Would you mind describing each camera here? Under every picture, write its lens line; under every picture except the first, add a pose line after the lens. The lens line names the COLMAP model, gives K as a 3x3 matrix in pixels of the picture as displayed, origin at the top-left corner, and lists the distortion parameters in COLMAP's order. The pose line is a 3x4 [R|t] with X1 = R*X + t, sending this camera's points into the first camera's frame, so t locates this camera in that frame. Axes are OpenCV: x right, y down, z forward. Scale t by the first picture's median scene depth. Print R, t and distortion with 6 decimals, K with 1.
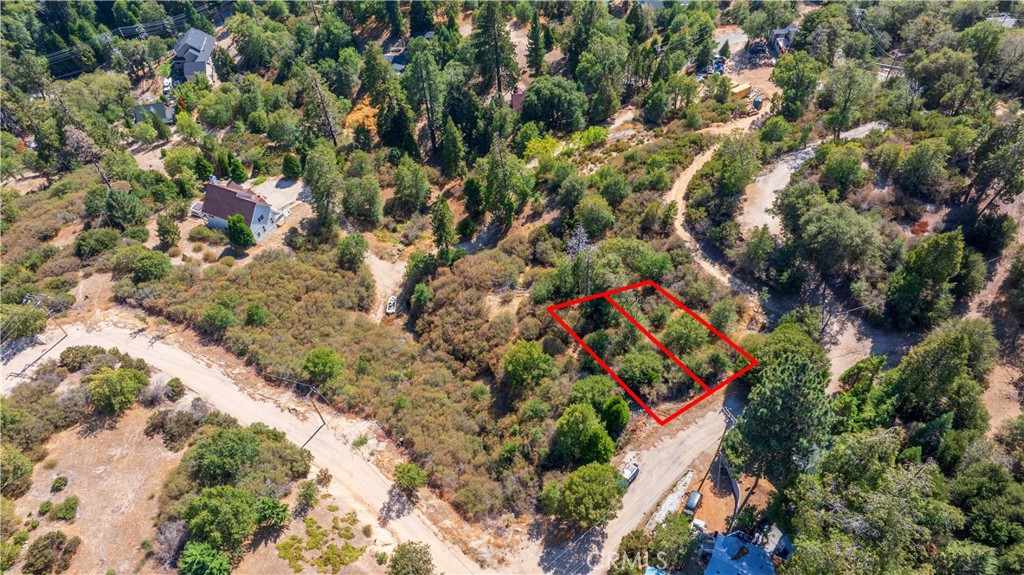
lens RADIAL K [[720.0, 0, 517.7], [0, 720.0, 285.2], [0, 0, 1]] dist [-0.026675, 0.008125]
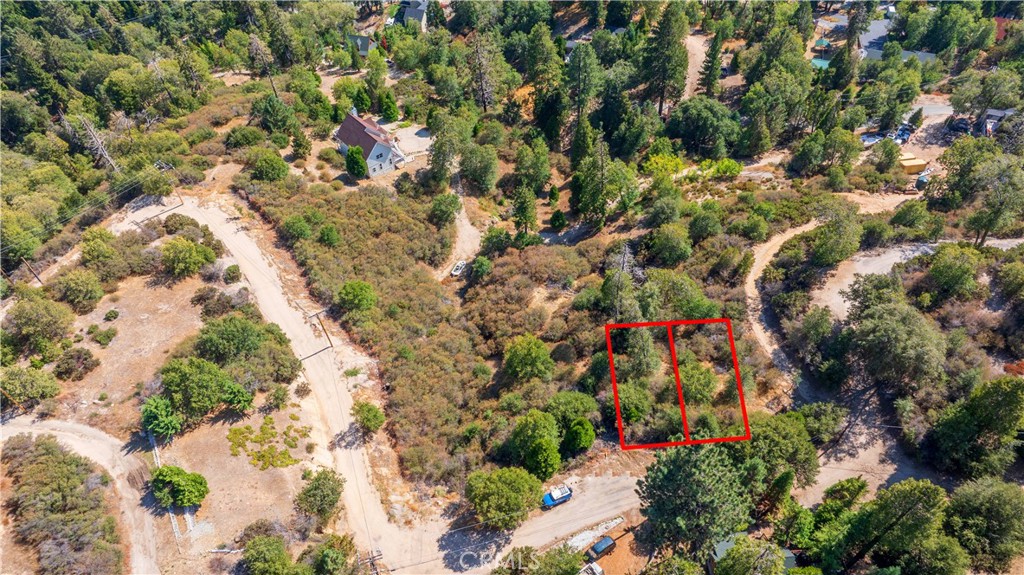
lens RADIAL K [[720.0, 0, 517.7], [0, 720.0, 285.2], [0, 0, 1]] dist [-0.026675, 0.008125]
pose [[0.910149, 0.311679, -0.272919, 0.219396], [-0.310212, 0.949368, 0.049679, -0.030816], [0.274585, 0.039447, 0.960753, 0.025511]]
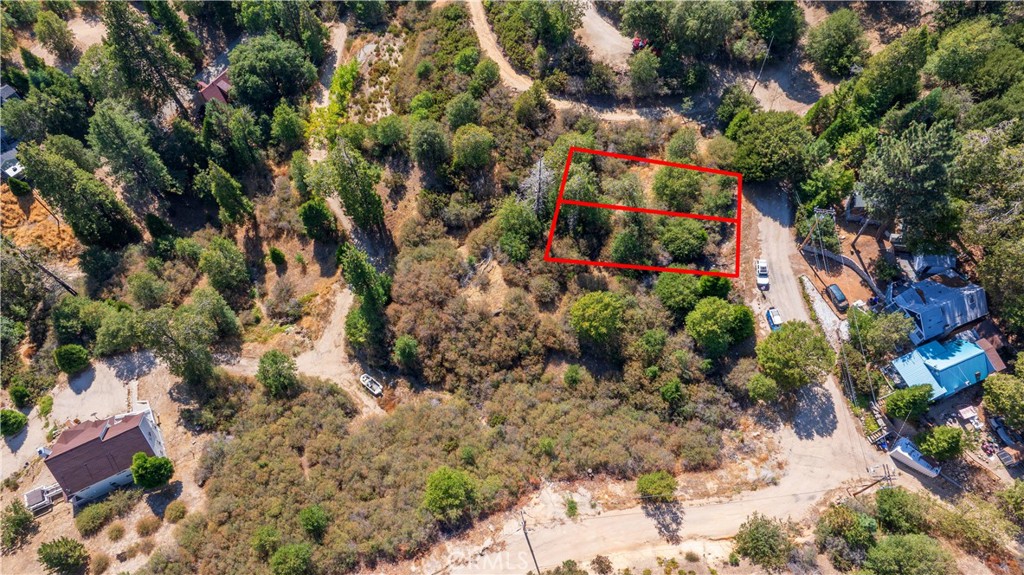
lens RADIAL K [[720.0, 0, 517.7], [0, 720.0, 285.2], [0, 0, 1]] dist [-0.026675, 0.008125]
pose [[0.626917, -0.678450, 0.382988, -0.347004], [0.581970, 0.734634, 0.348747, -0.274911], [-0.517963, 0.004252, 0.855392, 0.239642]]
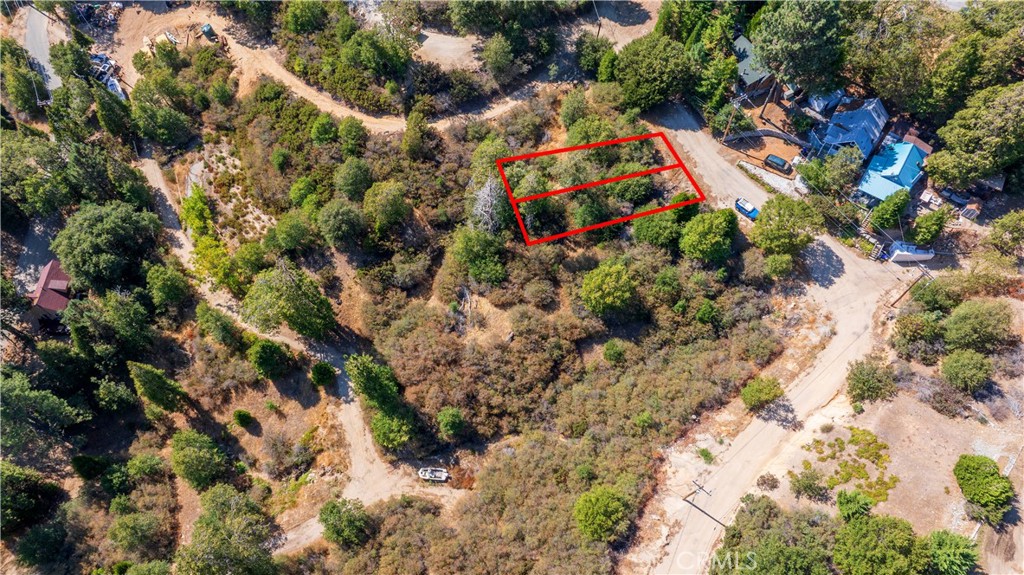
lens RADIAL K [[720.0, 0, 517.7], [0, 720.0, 285.2], [0, 0, 1]] dist [-0.026675, 0.008125]
pose [[0.074906, -0.868506, 0.489985, -0.415962], [0.748285, 0.373744, 0.548074, -0.451599], [-0.659135, 0.325594, 0.677886, 0.400975]]
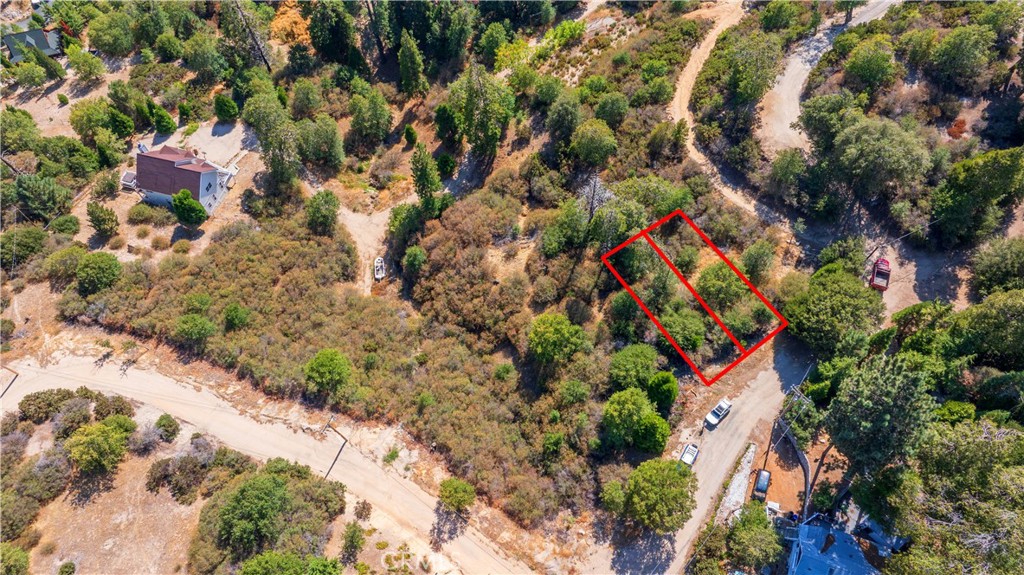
lens RADIAL K [[720.0, 0, 517.7], [0, 720.0, 285.2], [0, 0, 1]] dist [-0.026675, 0.008125]
pose [[0.988343, -0.133801, 0.072629, -0.082362], [0.114632, 0.967978, 0.223334, -0.149118], [-0.100185, -0.212405, 0.972032, 0.122877]]
